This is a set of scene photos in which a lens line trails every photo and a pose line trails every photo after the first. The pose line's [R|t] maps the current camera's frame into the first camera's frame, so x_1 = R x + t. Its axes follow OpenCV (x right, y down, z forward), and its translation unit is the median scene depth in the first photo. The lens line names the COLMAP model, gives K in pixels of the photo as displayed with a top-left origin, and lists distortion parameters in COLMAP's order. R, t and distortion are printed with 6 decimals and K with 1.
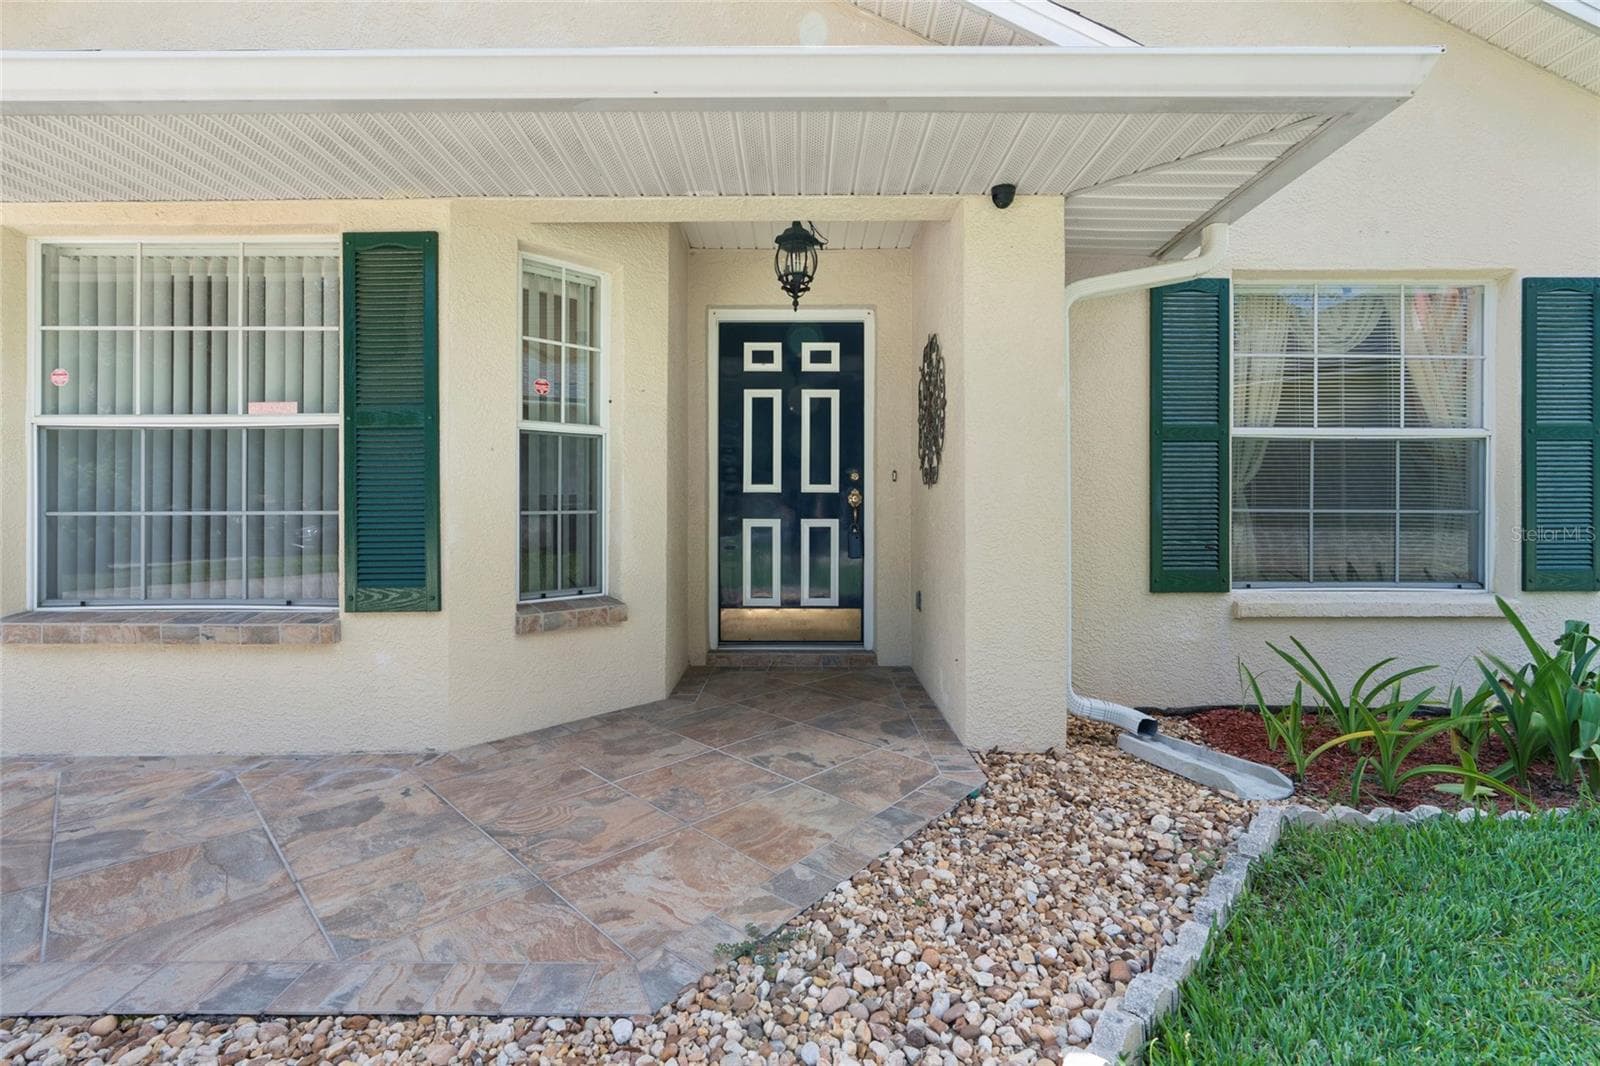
lens RADIAL K [[720.3, 0, 793.8], [0, 720.3, 517.6], [0, 0, 1]] dist [-0.000078, -0.000081]
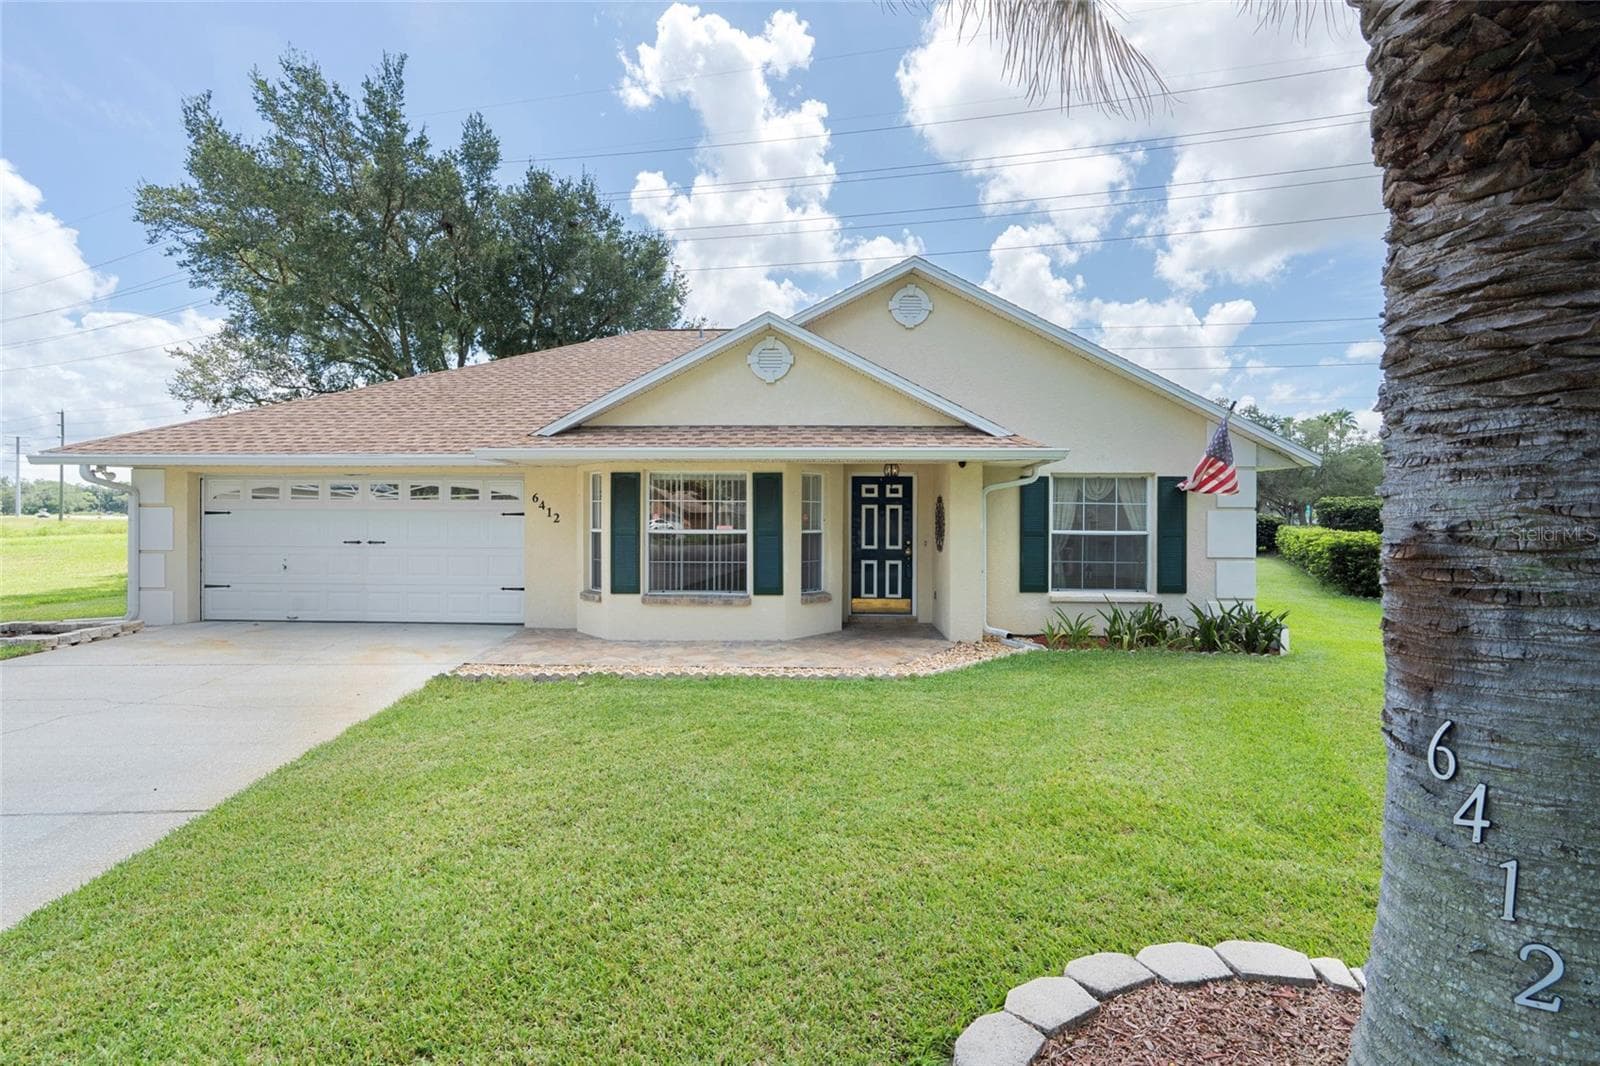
lens RADIAL K [[779.3, 0, 821.9], [0, 779.3, 507.5], [0, 0, 1]] dist [-0.000697, 0.000082]
pose [[0.999423, 0.011514, 0.031966, -0.284548], [-0.010814, 0.999700, -0.021977, -0.115057], [-0.032209, 0.021619, 0.999247, -1.552815]]
